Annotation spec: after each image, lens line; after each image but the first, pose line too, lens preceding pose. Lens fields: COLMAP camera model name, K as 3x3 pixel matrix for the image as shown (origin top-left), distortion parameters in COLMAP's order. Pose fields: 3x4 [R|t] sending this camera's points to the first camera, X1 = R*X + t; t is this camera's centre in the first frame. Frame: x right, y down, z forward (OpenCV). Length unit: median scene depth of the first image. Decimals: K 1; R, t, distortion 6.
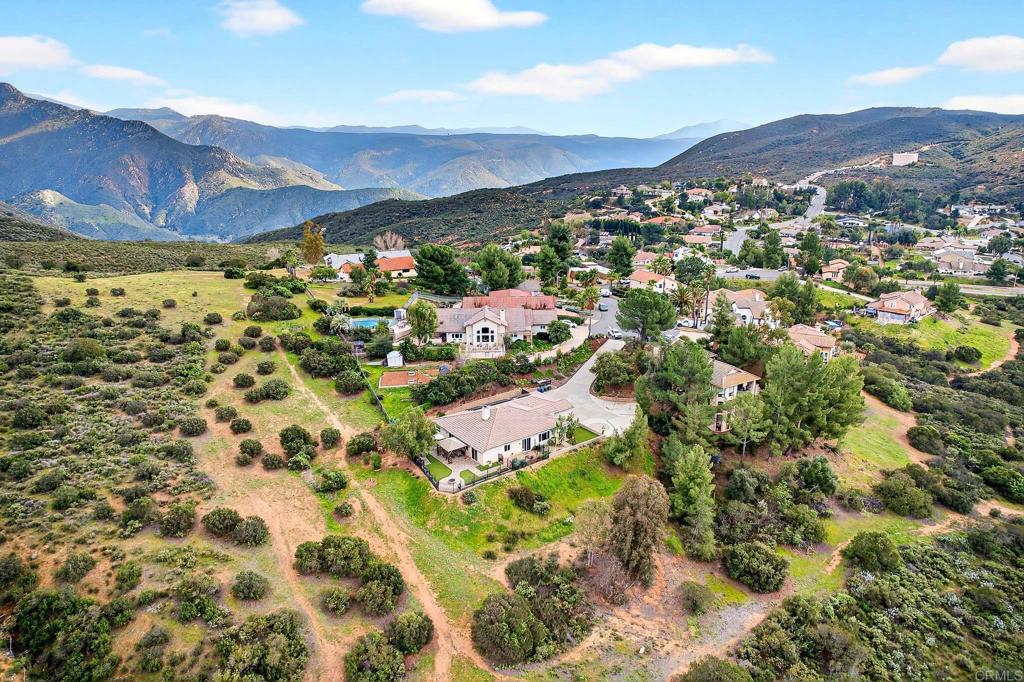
lens RADIAL K [[641.3, 0, 512.0], [0, 641.3, 341.0], [0, 0, 1]] dist [-0.037613, 0.001356]
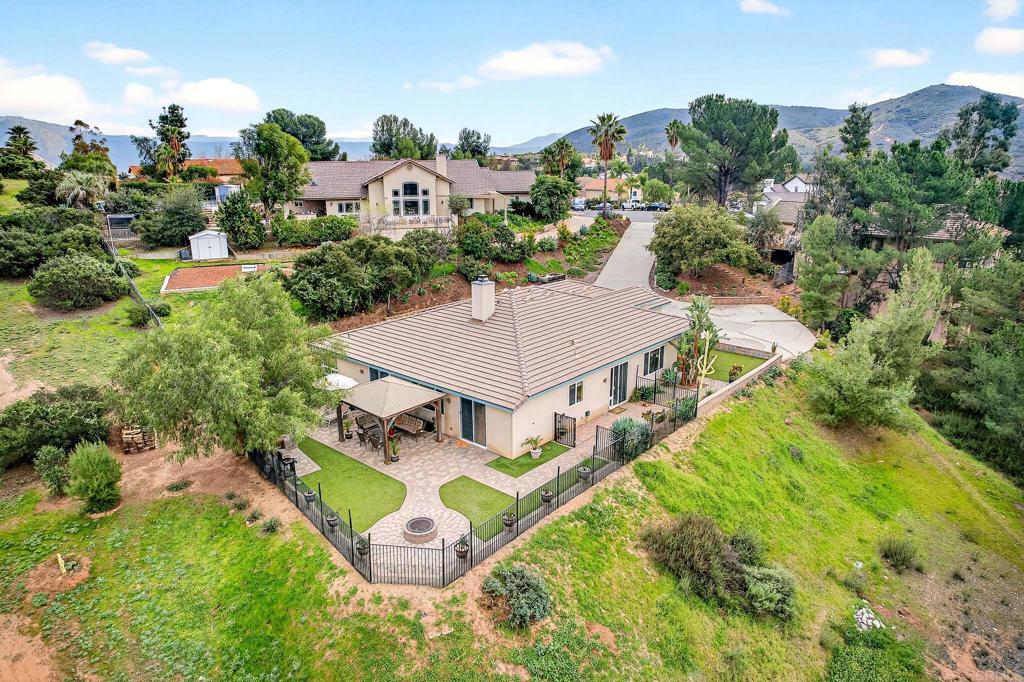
lens RADIAL K [[641.3, 0, 512.0], [0, 641.3, 341.0], [0, 0, 1]] dist [-0.037613, 0.001356]
pose [[0.976553, -0.055202, 0.208081, -0.100669], [0.058422, 0.998248, -0.009355, 0.144667], [-0.207200, 0.021292, 0.978067, 0.716174]]
